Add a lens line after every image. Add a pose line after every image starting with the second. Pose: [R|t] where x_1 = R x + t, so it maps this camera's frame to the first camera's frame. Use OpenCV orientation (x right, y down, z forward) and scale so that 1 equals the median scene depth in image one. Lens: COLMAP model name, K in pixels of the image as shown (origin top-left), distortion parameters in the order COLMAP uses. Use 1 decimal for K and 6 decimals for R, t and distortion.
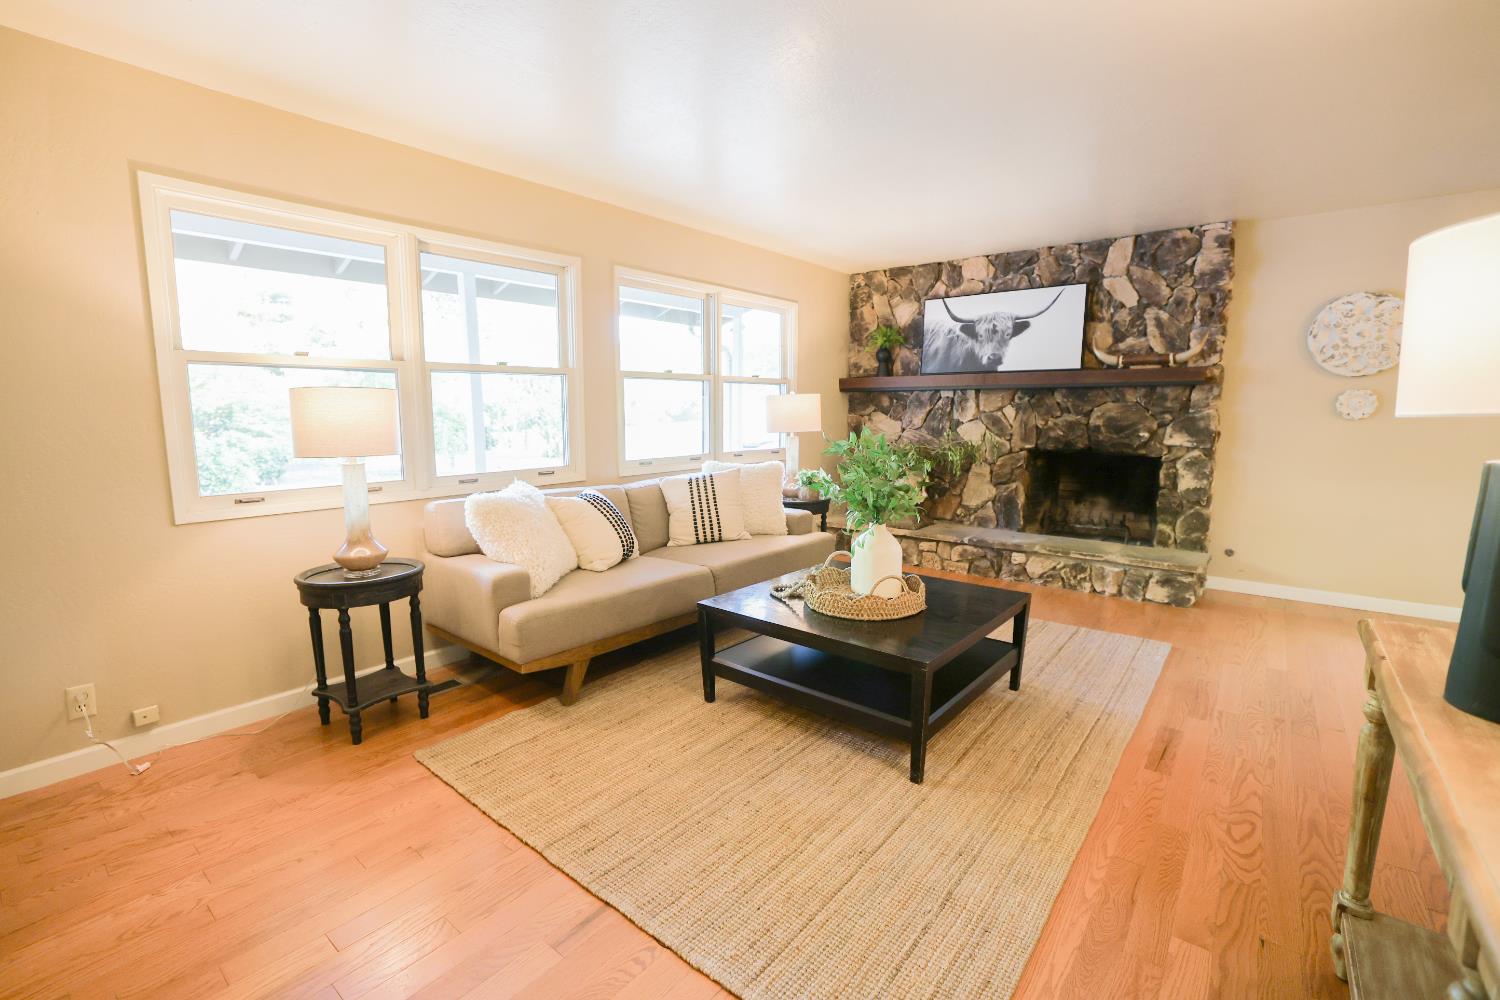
lens RADIAL K [[647.2, 0, 747.2], [0, 647.2, 502.9], [0, 0, 1]] dist [-0.043439, 0.014003]
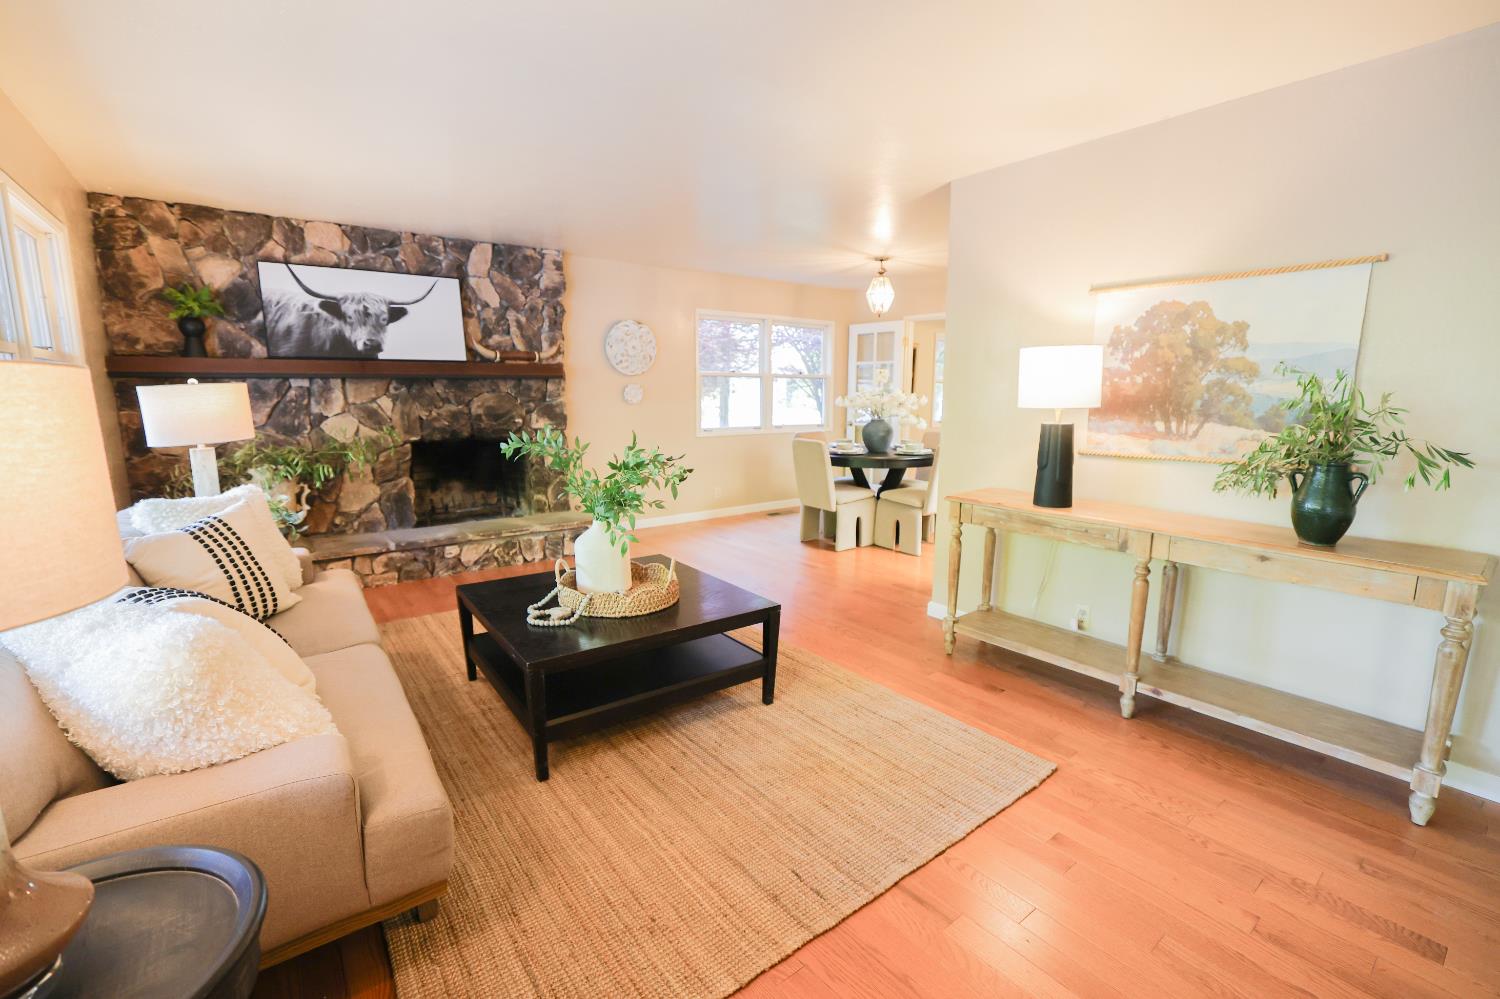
lens RADIAL K [[647.2, 0, 747.2], [0, 647.2, 502.4], [0, 0, 1]] dist [-0.043439, 0.014003]
pose [[0.244898, -0.163492, 0.955665, -0.389645], [0.134389, 0.981889, 0.133540, -0.057279], [-0.960190, 0.095728, 0.262434, 0.287249]]
